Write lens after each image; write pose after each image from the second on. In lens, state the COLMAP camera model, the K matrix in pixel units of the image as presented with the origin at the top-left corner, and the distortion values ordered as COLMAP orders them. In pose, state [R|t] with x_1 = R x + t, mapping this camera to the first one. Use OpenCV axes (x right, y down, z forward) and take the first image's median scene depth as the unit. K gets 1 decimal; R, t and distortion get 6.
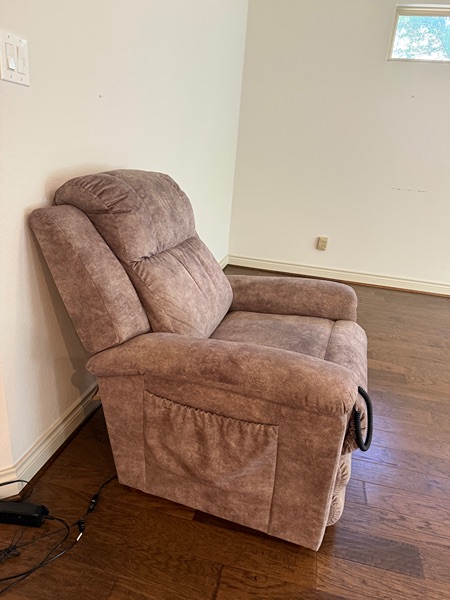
lens RADIAL K [[416.7, 0, 217.9], [0, 416.7, 299.7], [0, 0, 1]] dist [0.092928, -0.153399]
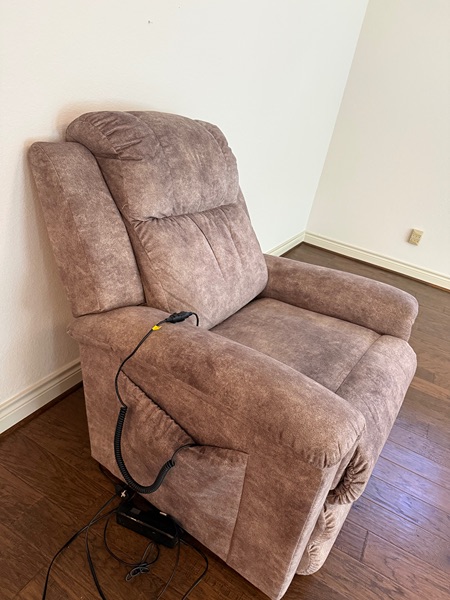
lens RADIAL K [[419.2, 0, 222.1], [0, 419.2, 300.8], [0, 0, 1]] dist [0.062072, -0.088859]
pose [[0.962247, 0.201714, -0.182738, 0.155985], [-0.186690, 0.977700, 0.096171, -0.046079], [0.198062, -0.058425, 0.978447, 0.185432]]
